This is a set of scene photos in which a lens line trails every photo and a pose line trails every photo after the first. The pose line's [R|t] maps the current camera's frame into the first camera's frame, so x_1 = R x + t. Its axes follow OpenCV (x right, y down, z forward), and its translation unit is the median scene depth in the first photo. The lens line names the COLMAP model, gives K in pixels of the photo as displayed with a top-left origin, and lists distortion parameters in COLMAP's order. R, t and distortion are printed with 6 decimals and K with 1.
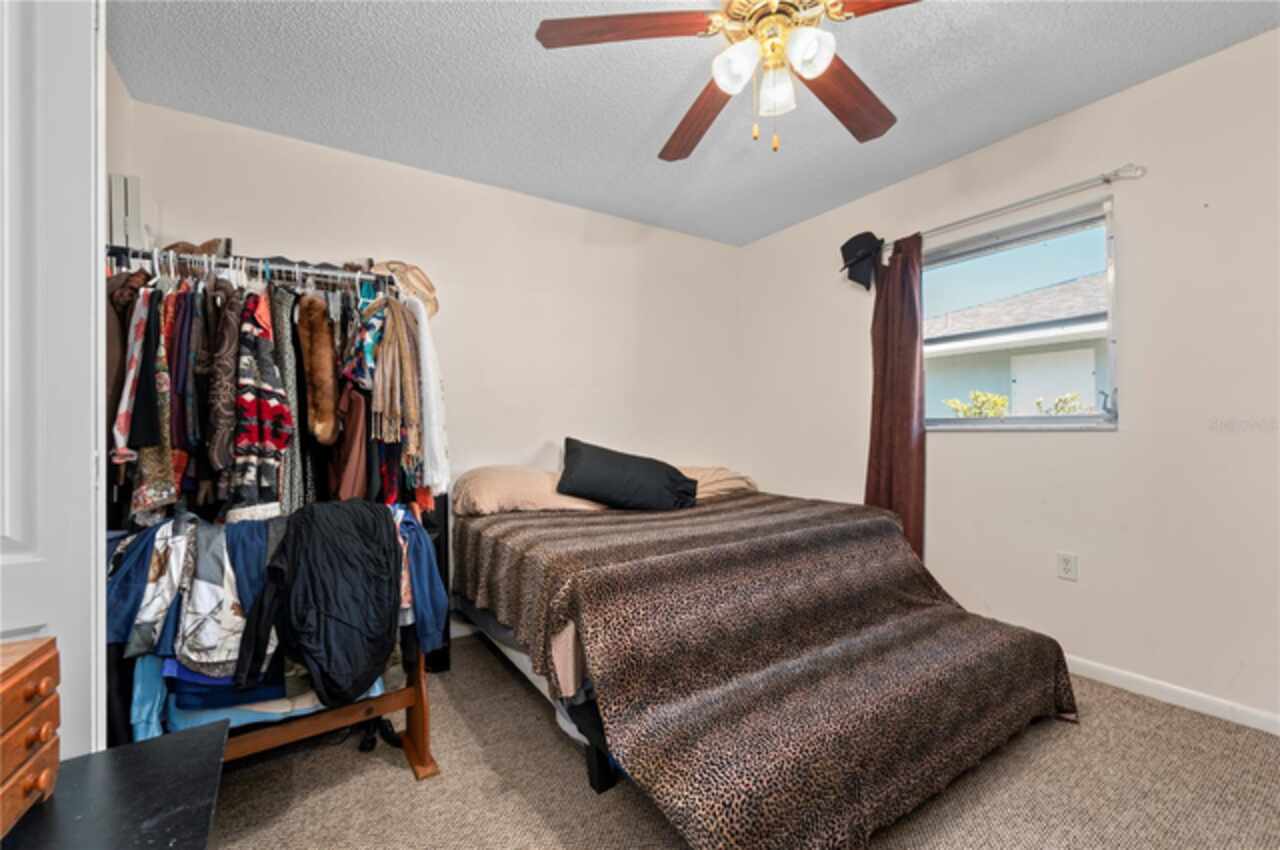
lens RADIAL K [[531.8, 0, 640.0], [0, 531.8, 425.0], [0, 0, 1]] dist [-0.000292, -0.000086]
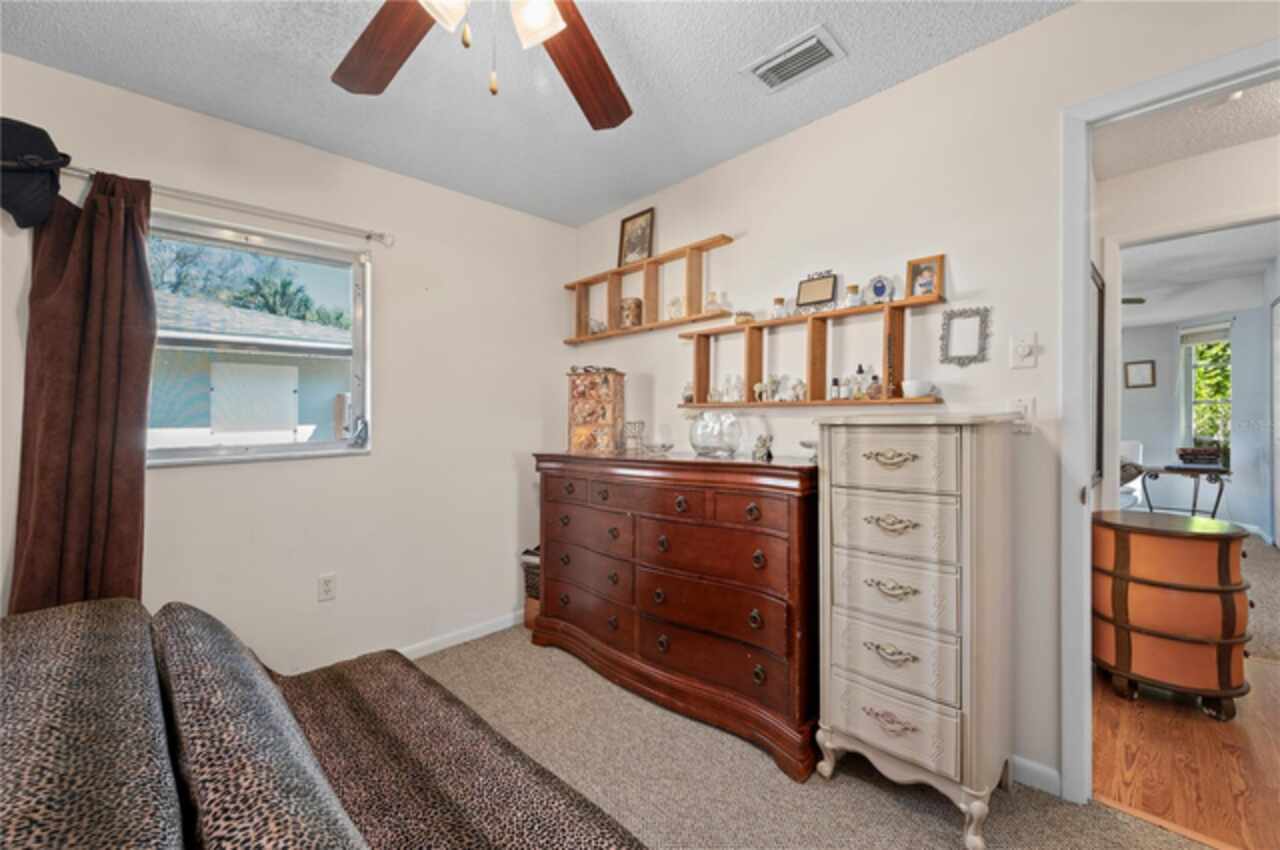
lens RADIAL K [[514.9, 0, 640.0], [0, 514.9, 425.0], [0, 0, 1]] dist [0.001510, 0.000284]
pose [[-0.180945, 0.006688, 0.983470, -0.312510], [0.025111, 0.999682, -0.002178, -0.034196], [-0.983173, 0.024302, -0.181055, 0.614182]]
